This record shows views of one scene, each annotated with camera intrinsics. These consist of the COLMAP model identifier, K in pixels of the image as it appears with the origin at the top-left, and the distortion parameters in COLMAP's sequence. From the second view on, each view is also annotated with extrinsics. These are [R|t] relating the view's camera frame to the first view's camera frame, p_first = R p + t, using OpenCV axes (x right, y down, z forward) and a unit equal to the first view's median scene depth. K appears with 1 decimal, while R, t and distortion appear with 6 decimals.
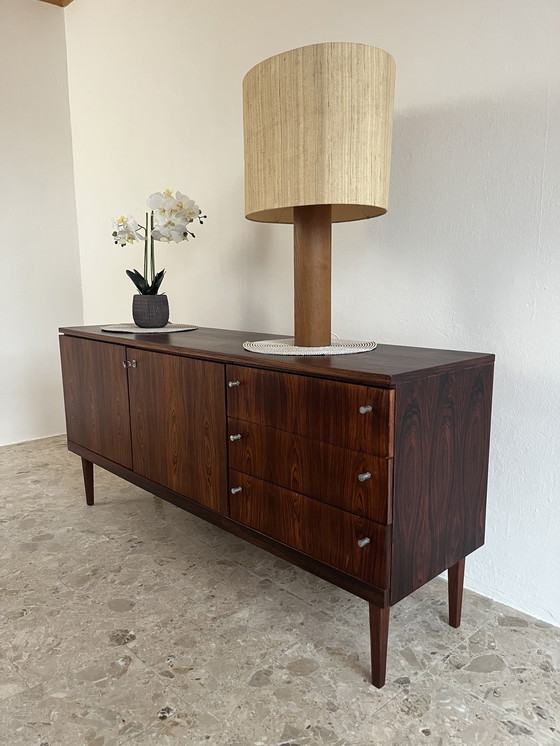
lens RADIAL K [[562.5, 0, 272.9], [0, 562.5, 370.9], [0, 0, 1]] dist [0.084460, -0.117171]
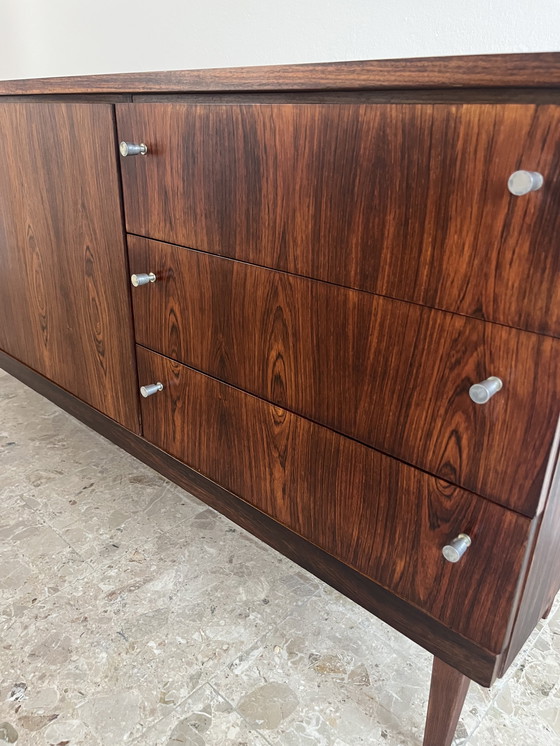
lens RADIAL K [[512.6, 0, 294.5], [0, 512.6, 378.7], [0, 0, 1]] dist [0.142501, -0.196712]
pose [[0.988970, 0.025554, 0.145892, -0.003263], [-0.061380, 0.967150, 0.246685, 0.082983], [-0.134796, -0.252919, 0.958051, 0.540994]]
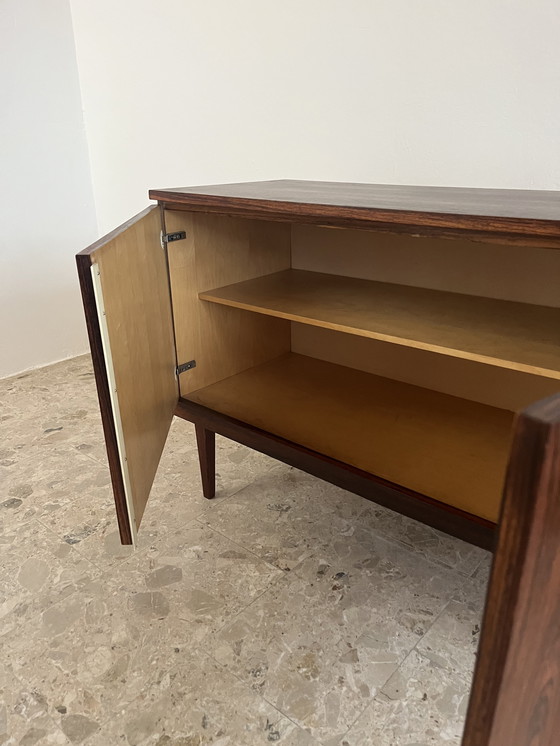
lens RADIAL K [[556.3, 0, 283.5], [0, 556.3, 378.5], [0, 0, 1]] dist [0.067117, -0.099153]
pose [[0.990908, -0.052968, 0.123672, -0.475048], [0.023187, 0.972718, 0.230828, -0.037177], [-0.132525, -0.225861, 0.965103, 0.675804]]
